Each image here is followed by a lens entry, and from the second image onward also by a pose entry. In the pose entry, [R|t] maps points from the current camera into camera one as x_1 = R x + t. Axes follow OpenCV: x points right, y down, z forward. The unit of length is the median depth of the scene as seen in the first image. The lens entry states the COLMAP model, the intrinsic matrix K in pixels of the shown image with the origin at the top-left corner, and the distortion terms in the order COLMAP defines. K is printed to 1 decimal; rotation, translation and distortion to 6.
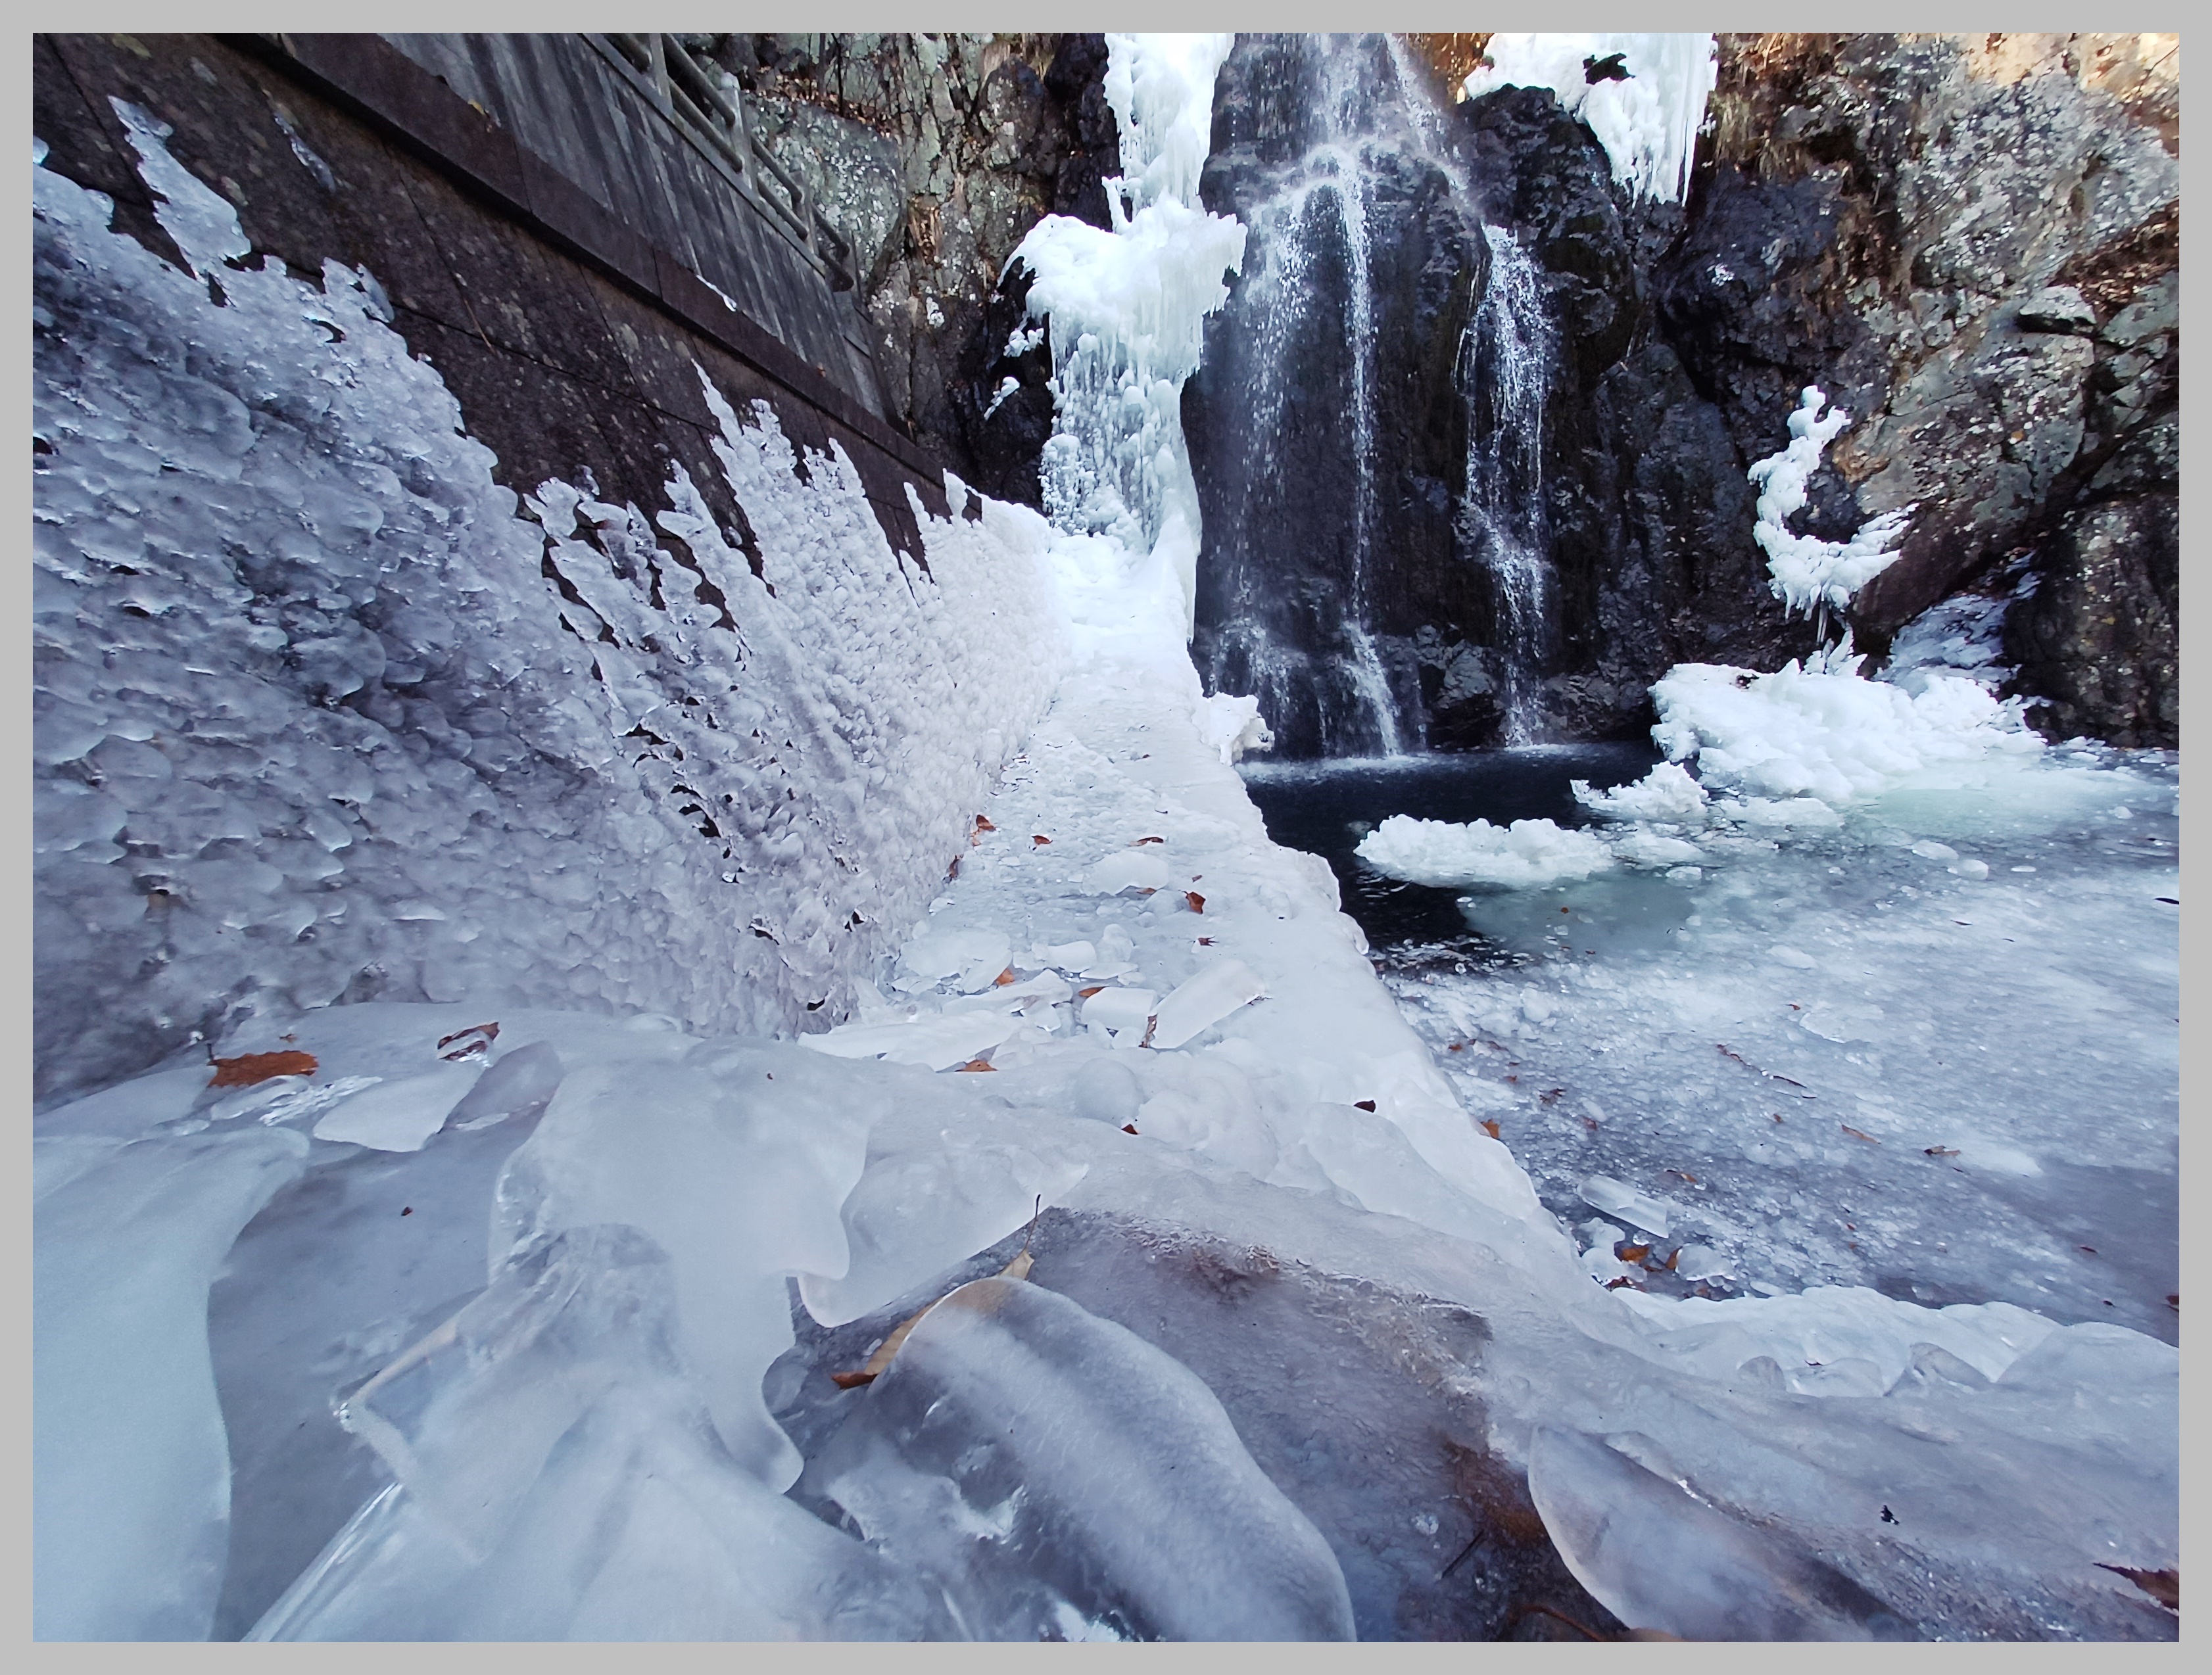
lens RADIAL K [[866.1, 0, 1109.7], [0, 866.1, 837.2], [0, 0, 1]] dist [-0.002678, -0.000549]
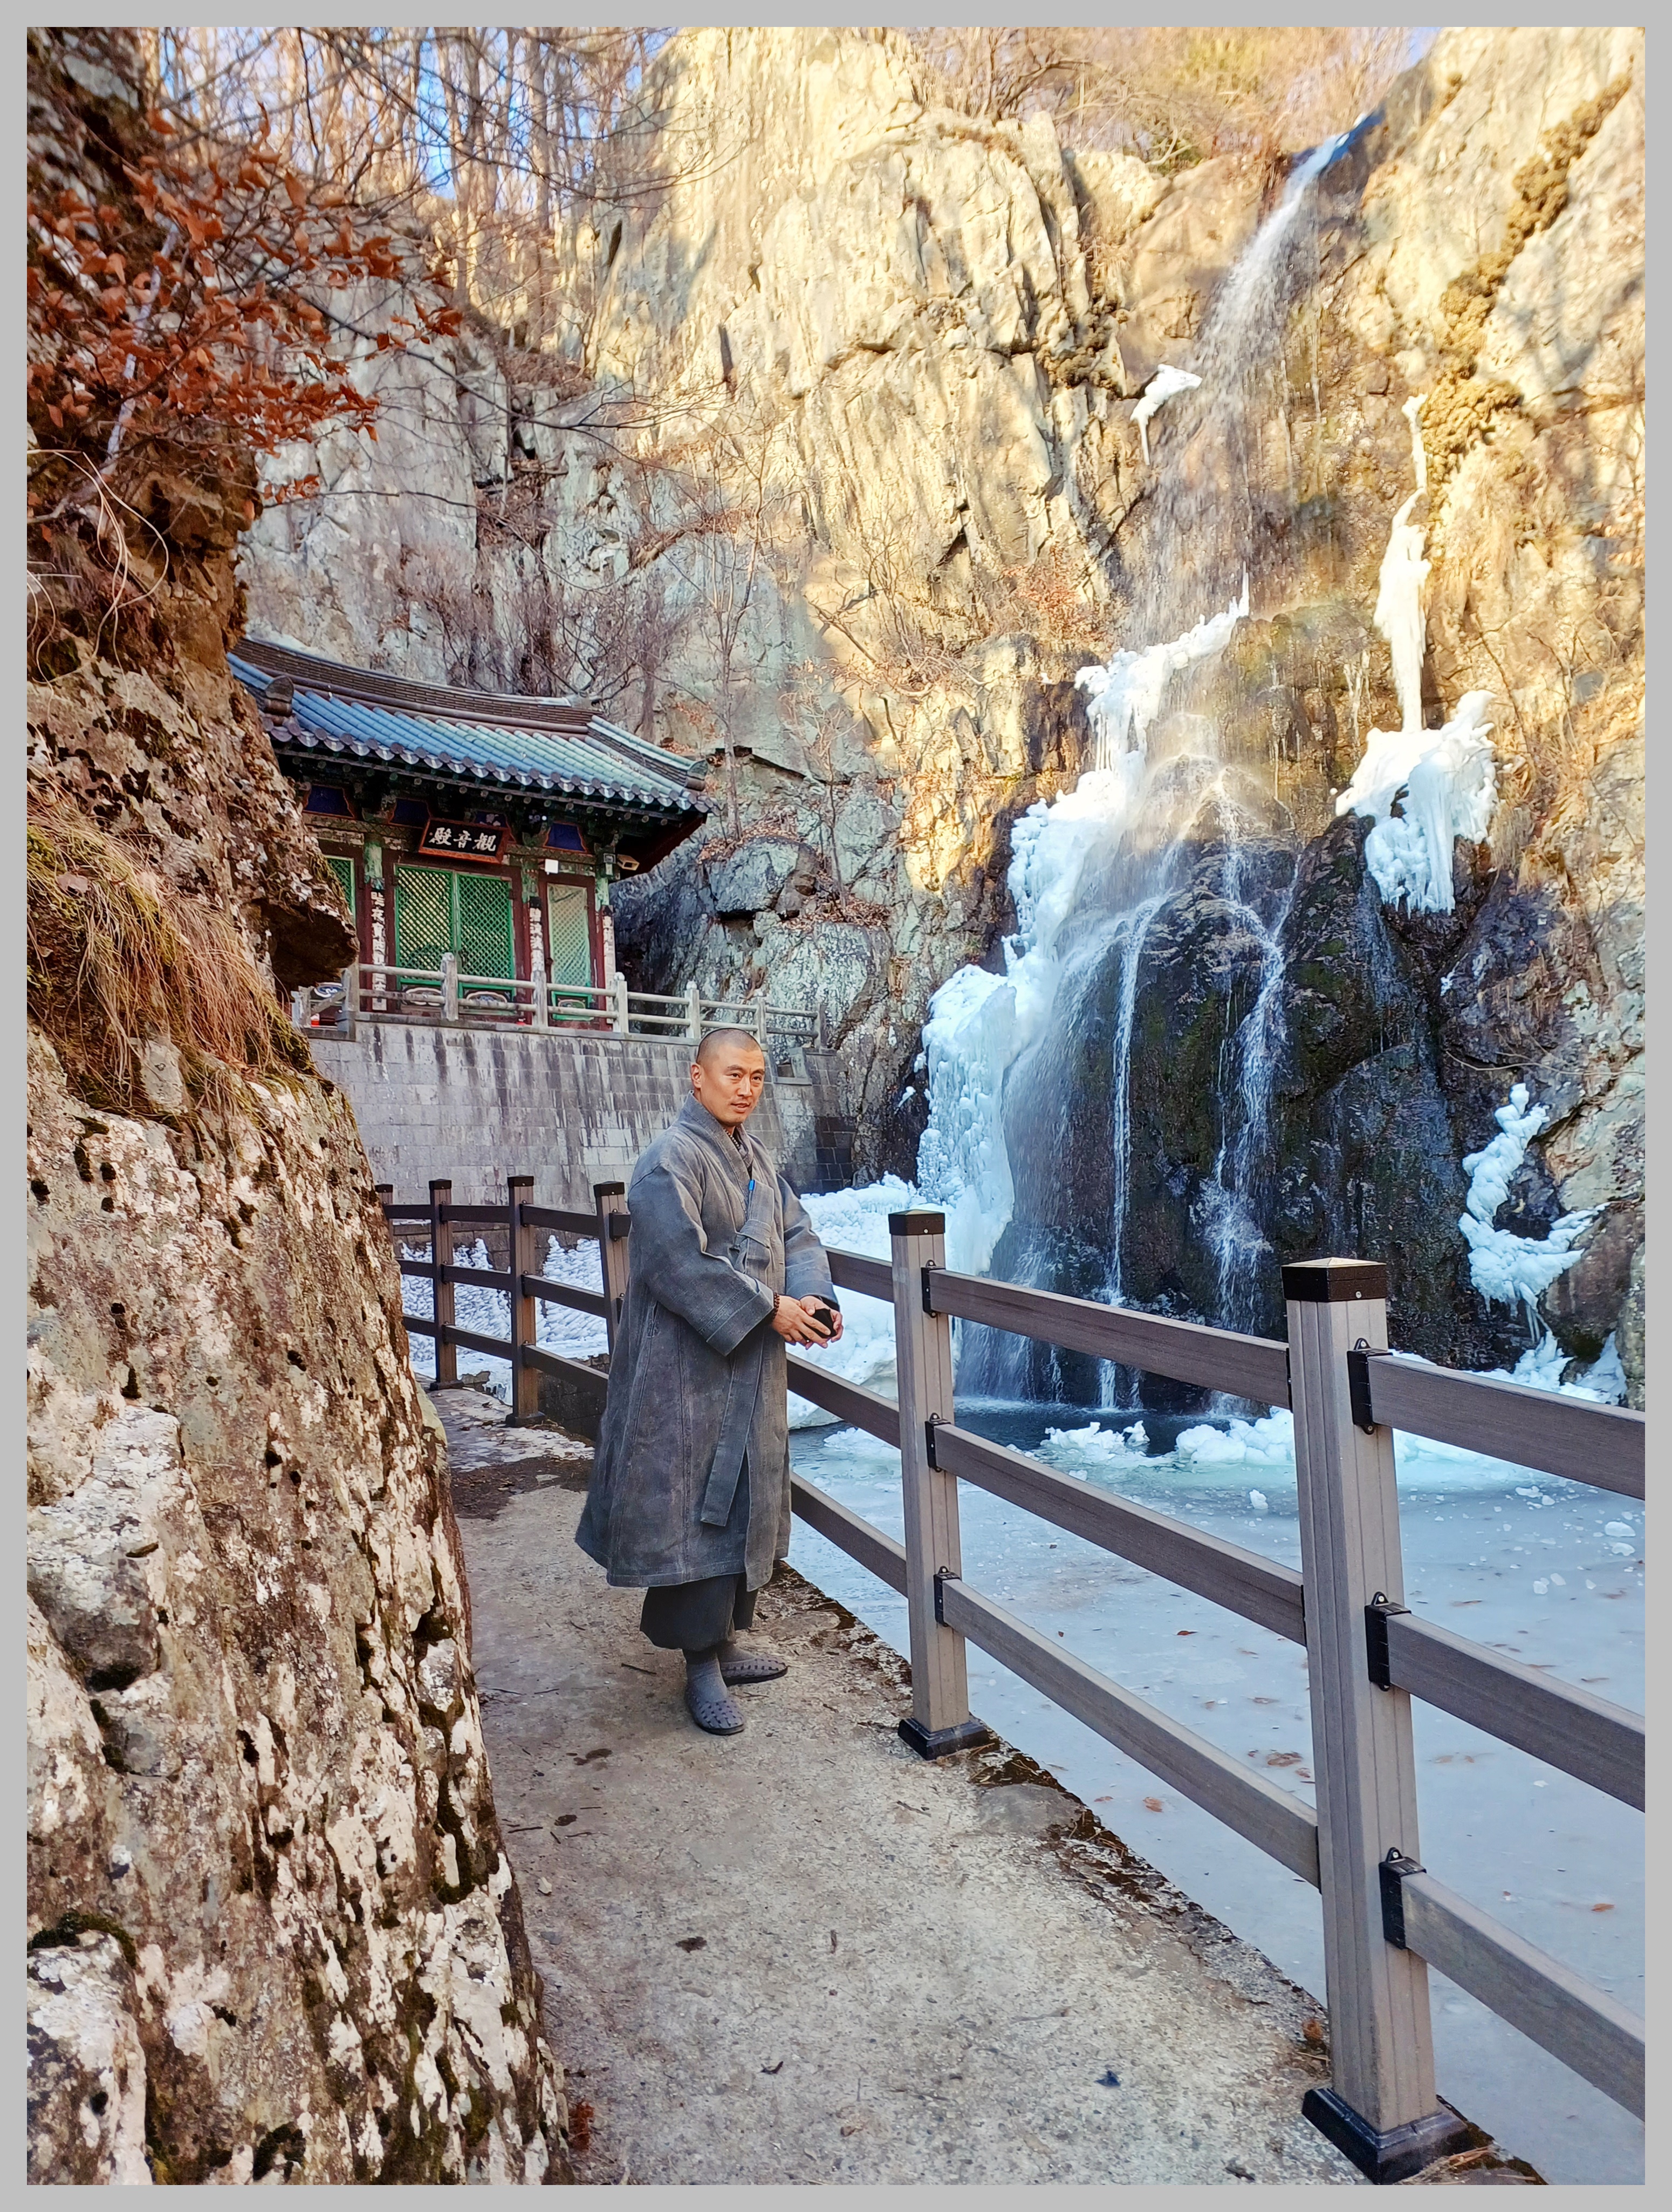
lens RADIAL K [[1435.7, 0, 849.5], [0, 1435.7, 1127.5], [0, 0, 1]] dist [0.032108, -0.027671]
pose [[0.764680, -0.005646, -0.644385, 1.282679], [-0.188693, 0.954171, -0.232279, 0.056725], [0.616165, 0.299210, 0.728570, -0.665384]]
